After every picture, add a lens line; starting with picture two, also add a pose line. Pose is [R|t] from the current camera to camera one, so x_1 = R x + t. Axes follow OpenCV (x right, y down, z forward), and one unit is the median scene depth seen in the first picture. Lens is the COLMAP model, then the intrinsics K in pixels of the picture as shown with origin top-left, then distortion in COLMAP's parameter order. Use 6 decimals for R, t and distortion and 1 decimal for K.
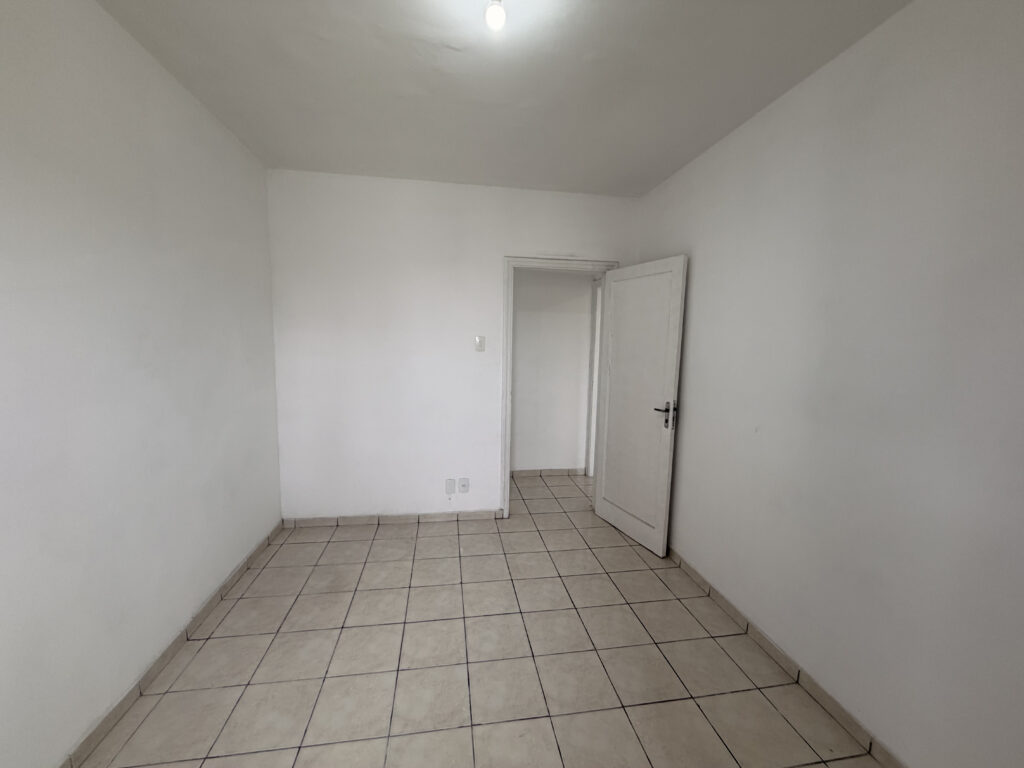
lens RADIAL K [[410.6, 0, 509.0], [0, 410.6, 384.5], [0, 0, 1]] dist [0.001777, 0.000134]
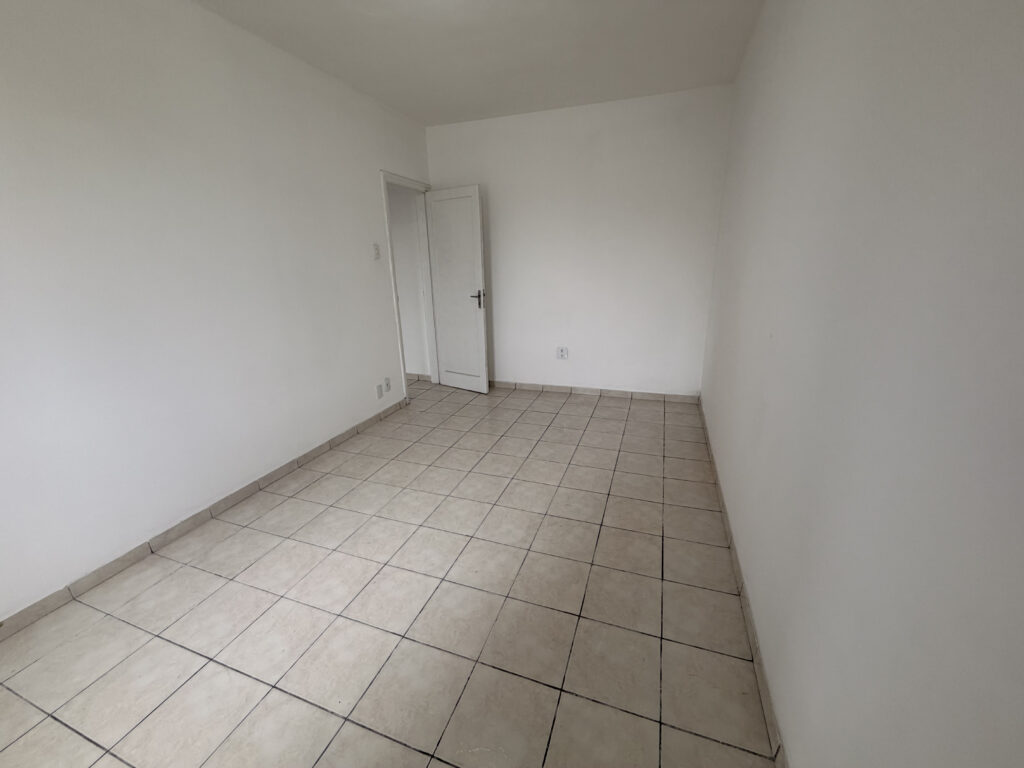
lens RADIAL K [[410.6, 0, 509.0], [0, 410.6, 384.5], [0, 0, 1]] dist [0.001777, 0.000134]
pose [[0.468127, -0.286738, 0.835846, -0.922134], [0.115538, 0.957631, 0.263808, -0.012592], [-0.876075, -0.026924, 0.481422, 0.163701]]
